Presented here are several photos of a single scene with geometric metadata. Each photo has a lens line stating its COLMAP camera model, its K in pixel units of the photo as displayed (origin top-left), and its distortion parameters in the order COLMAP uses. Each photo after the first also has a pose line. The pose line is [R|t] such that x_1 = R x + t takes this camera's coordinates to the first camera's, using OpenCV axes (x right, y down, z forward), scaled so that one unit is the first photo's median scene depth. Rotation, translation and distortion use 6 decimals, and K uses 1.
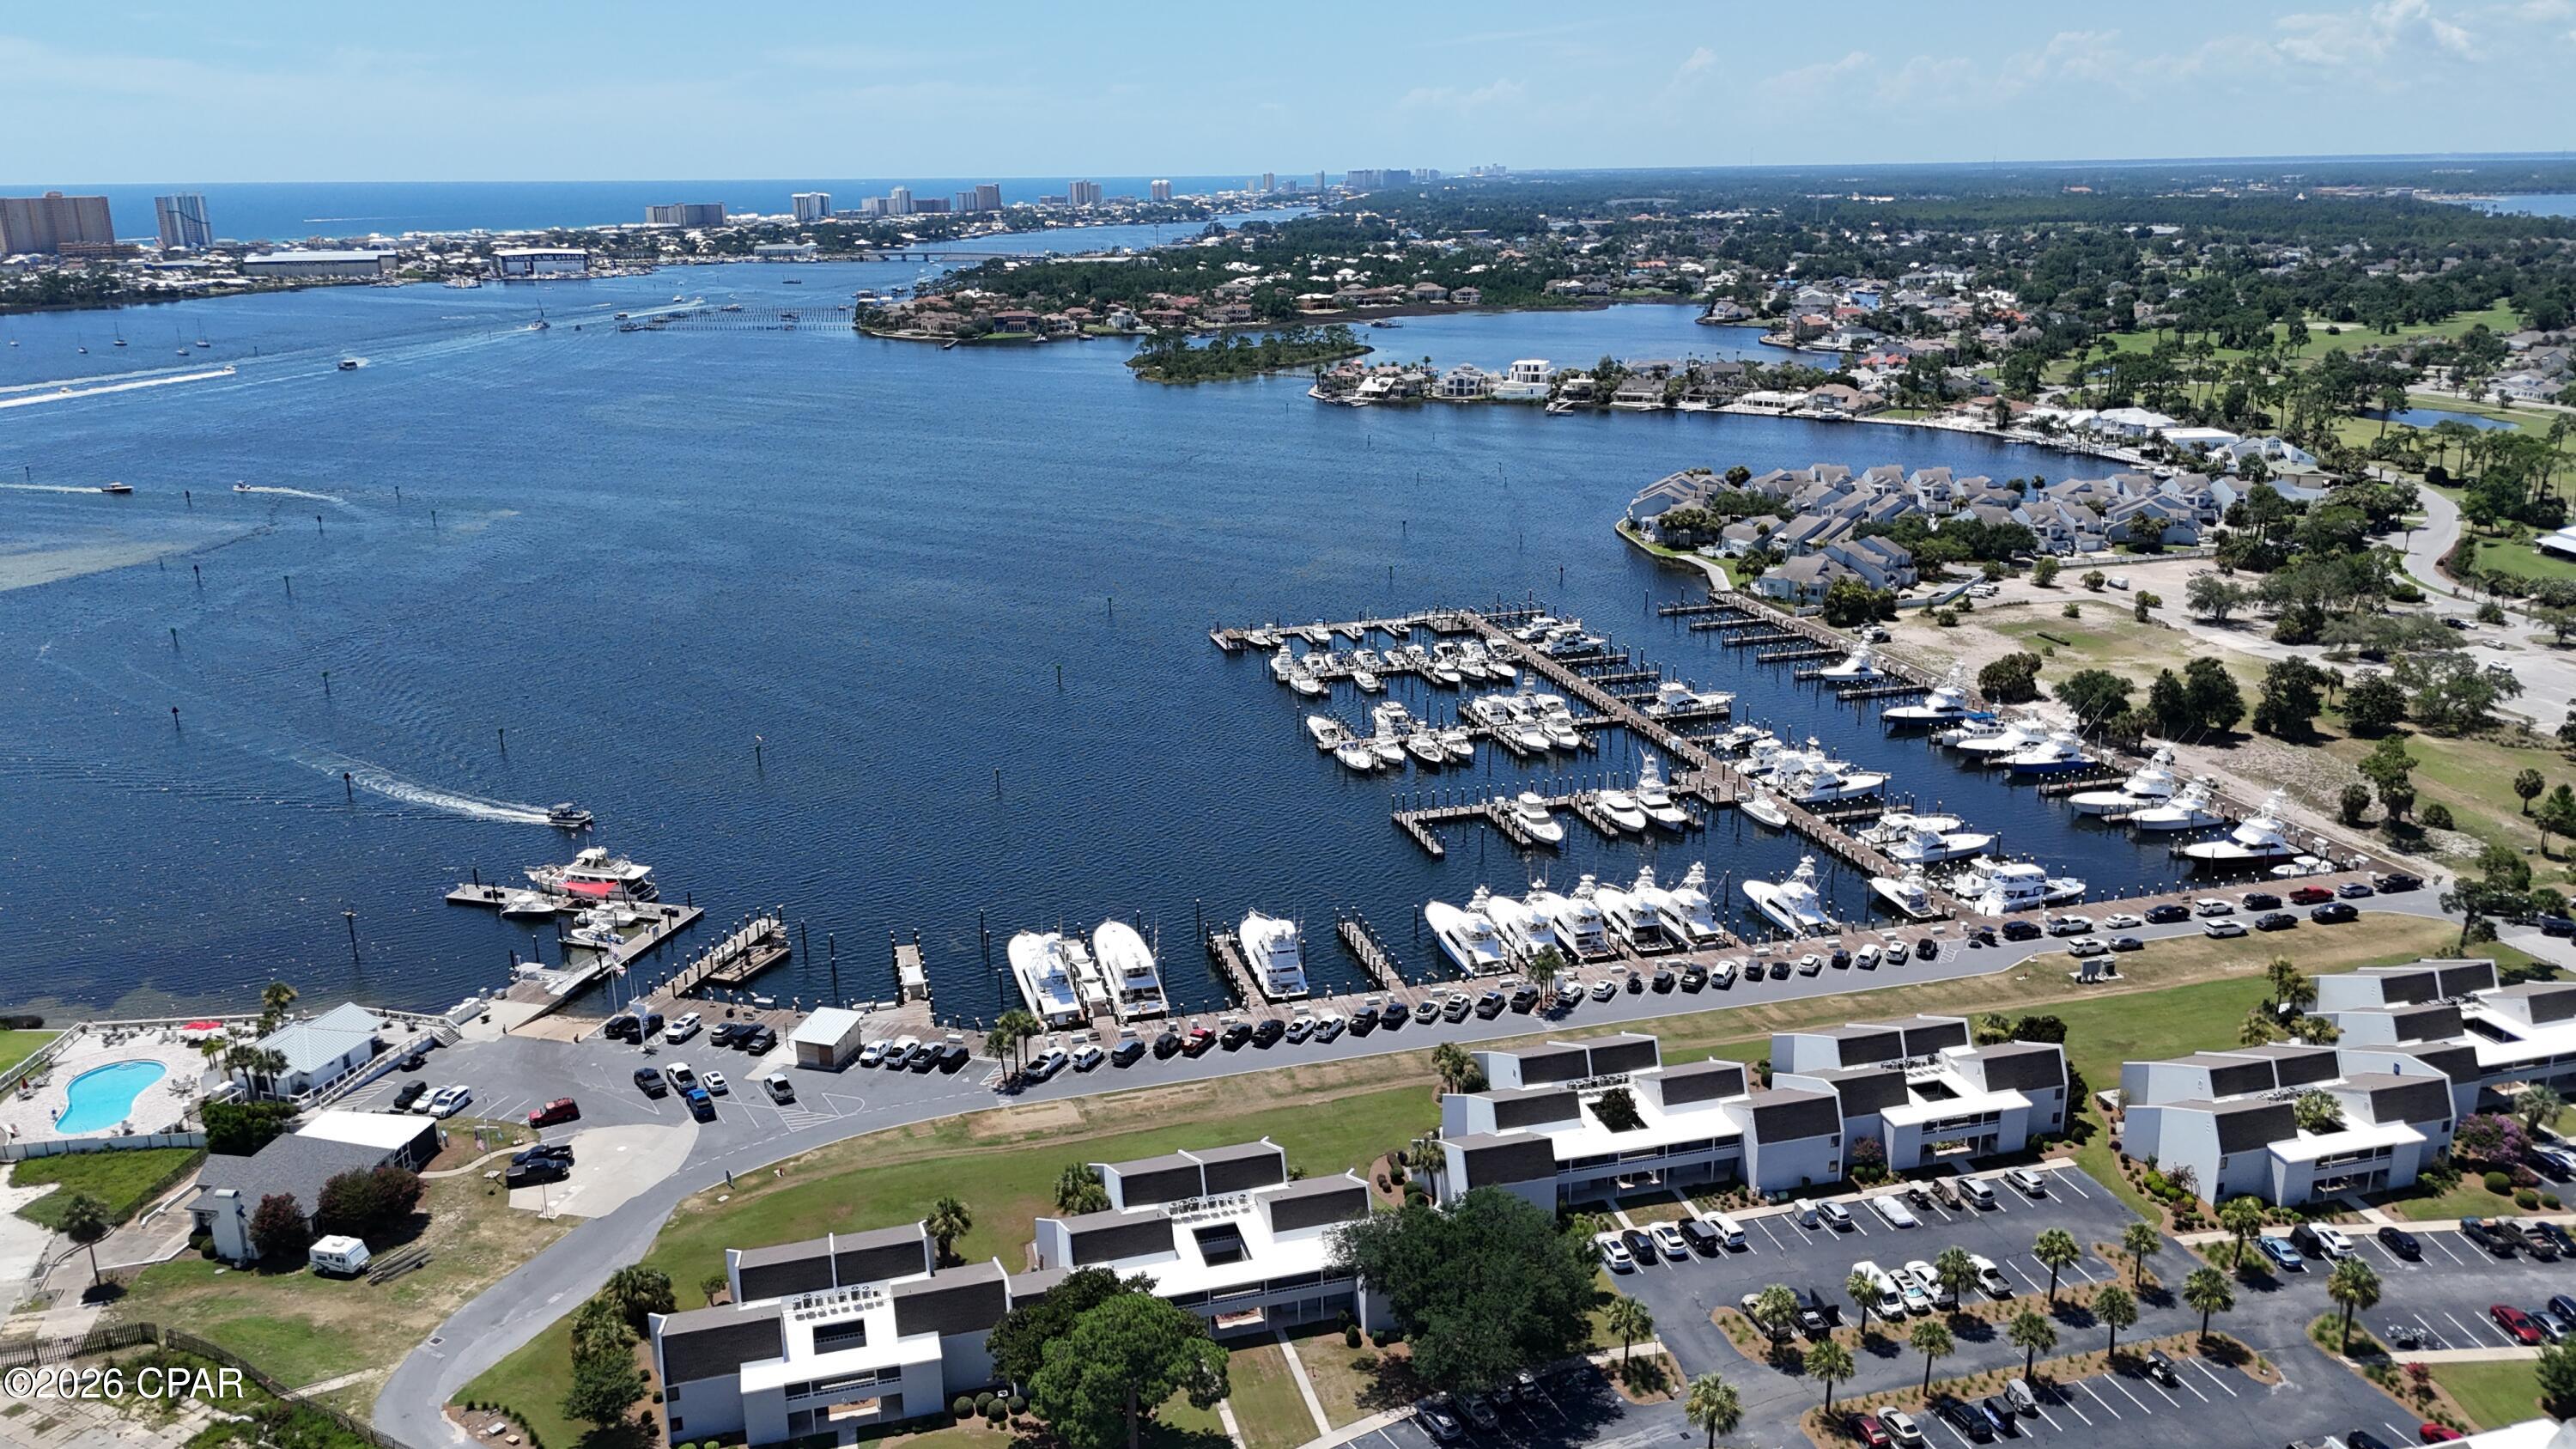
lens RADIAL K [[1902.1, 0, 1271.7], [0, 1902.1, 711.8], [0, 0, 1]] dist [0.077969, -0.083223]
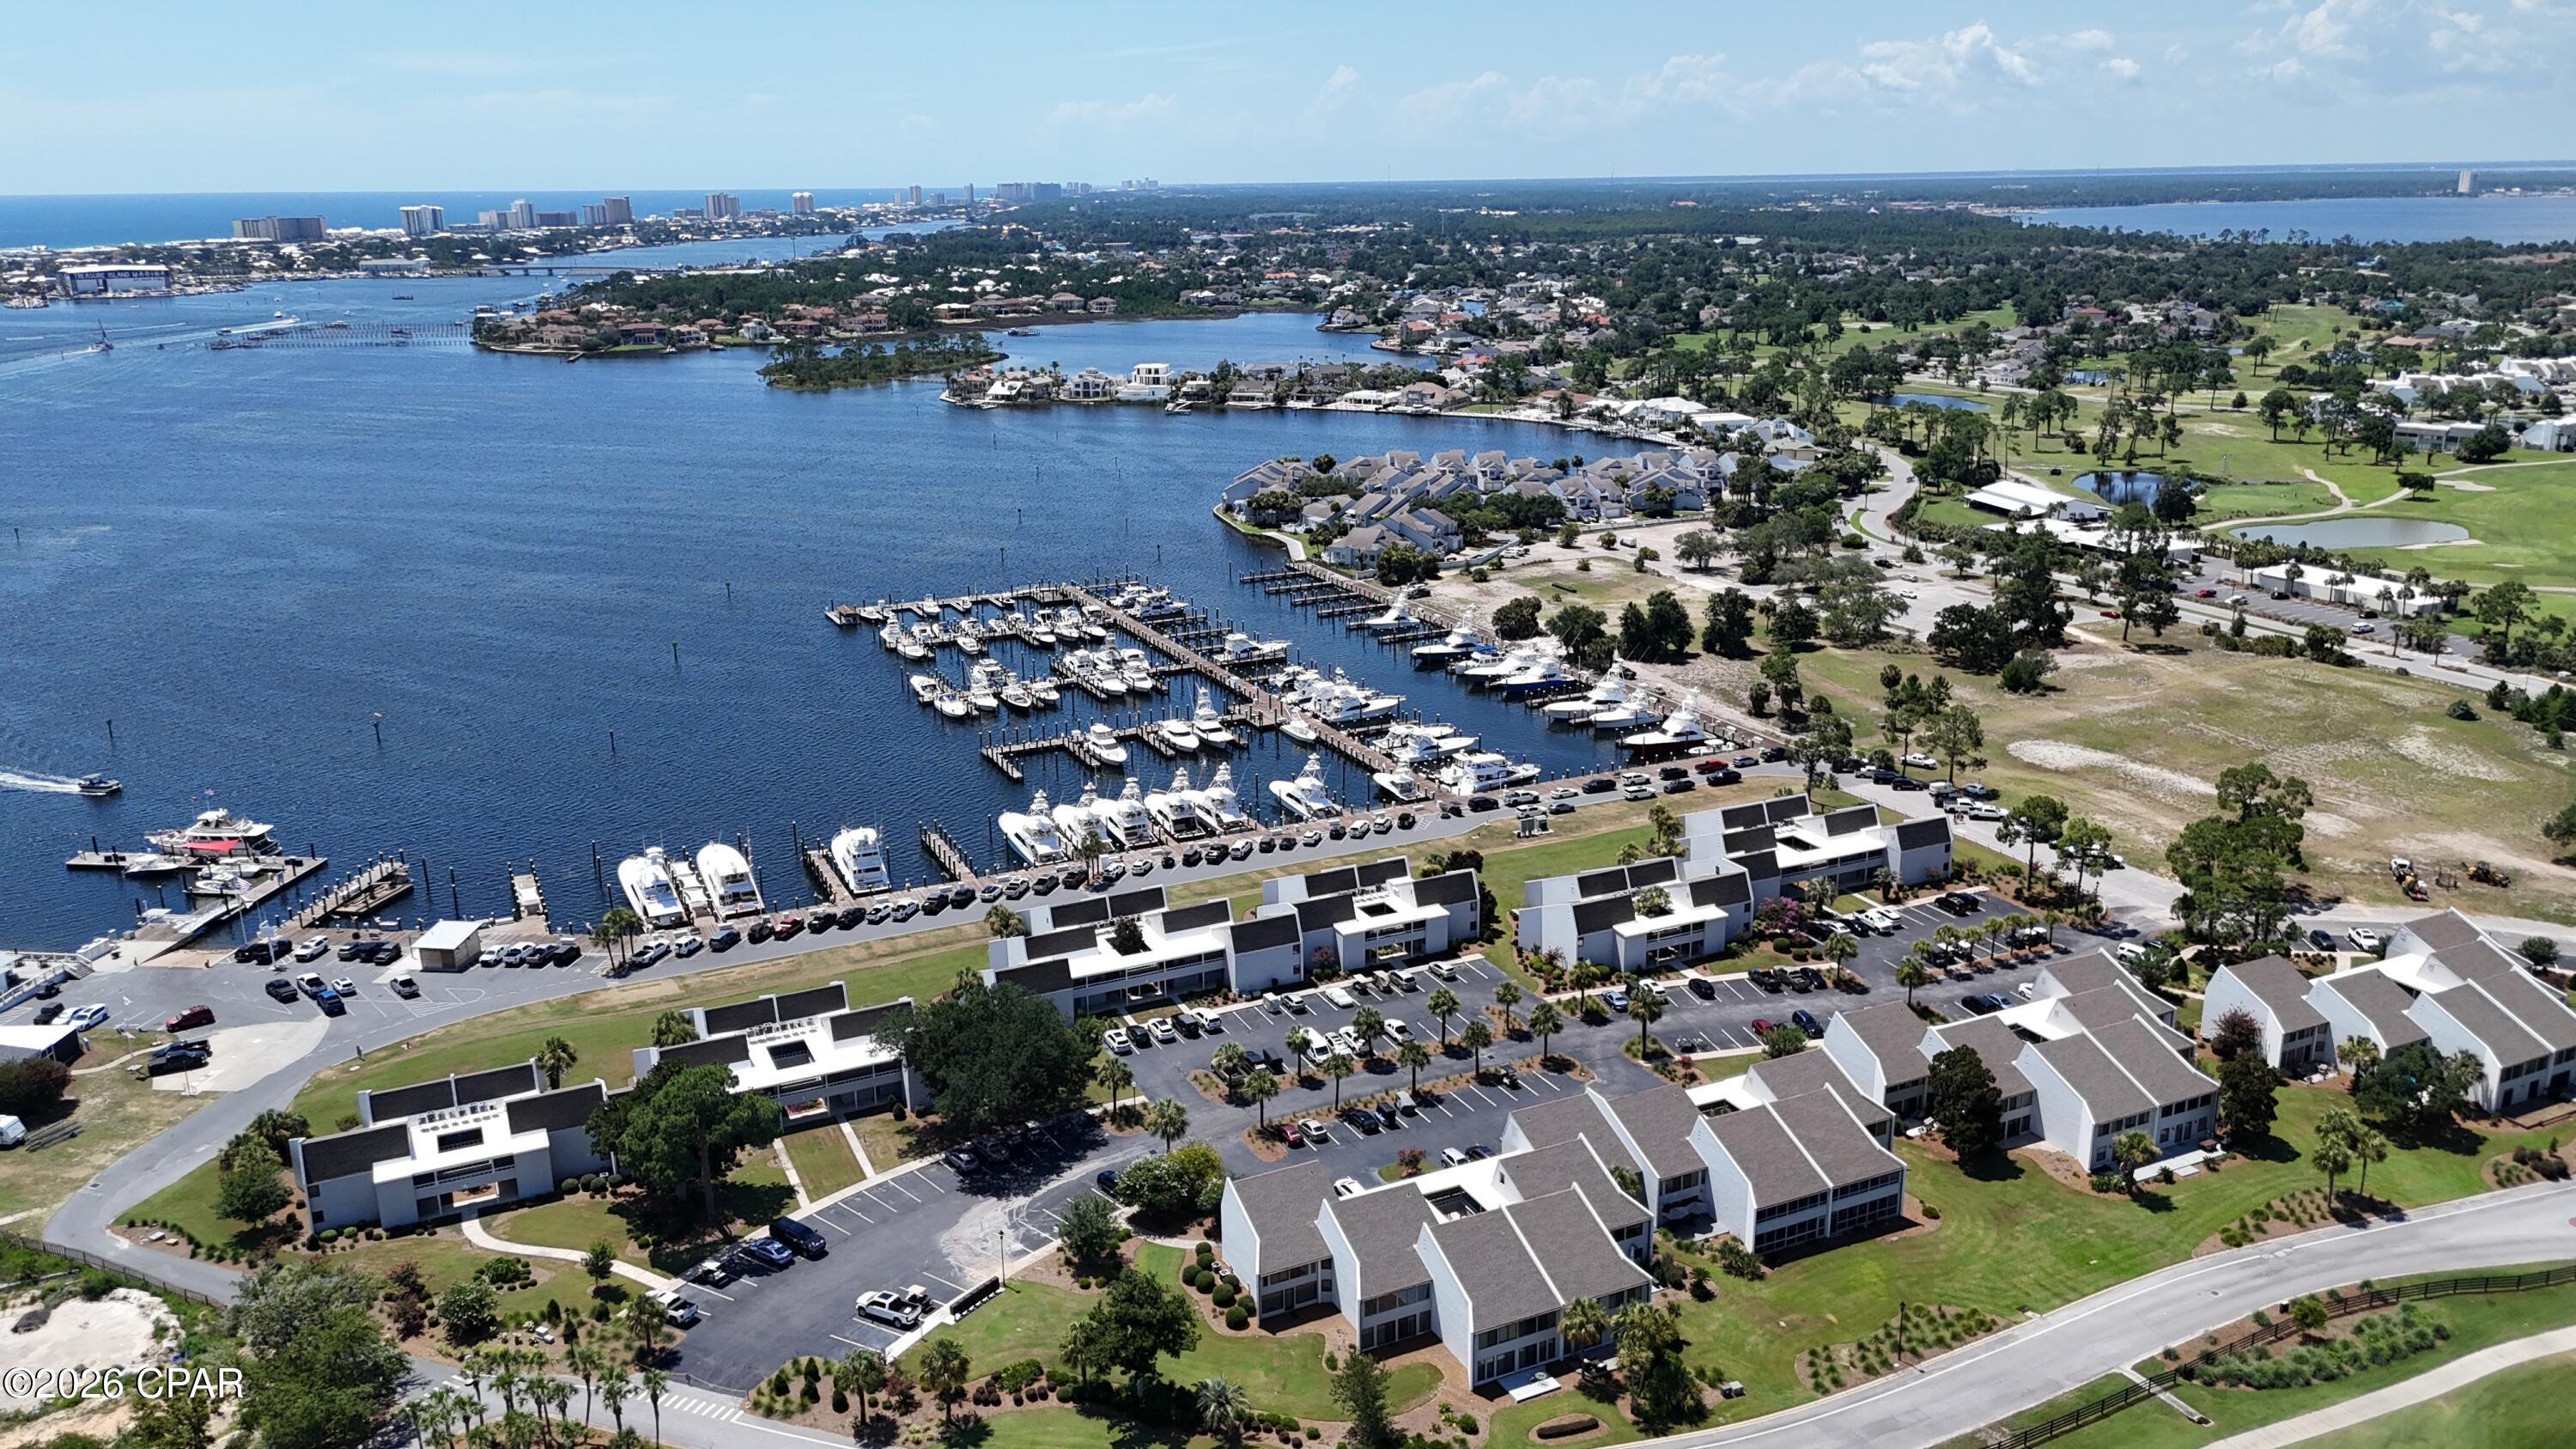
lens RADIAL K [[1902.1, 0, 1271.7], [0, 1902.1, 711.8], [0, 0, 1]] dist [0.077969, -0.083223]
pose [[0.984724, -0.046521, 0.167791, 0.040193], [0.047631, 0.998862, -0.002597, 0.037843], [-0.167479, 0.010550, 0.985819, -0.131519]]
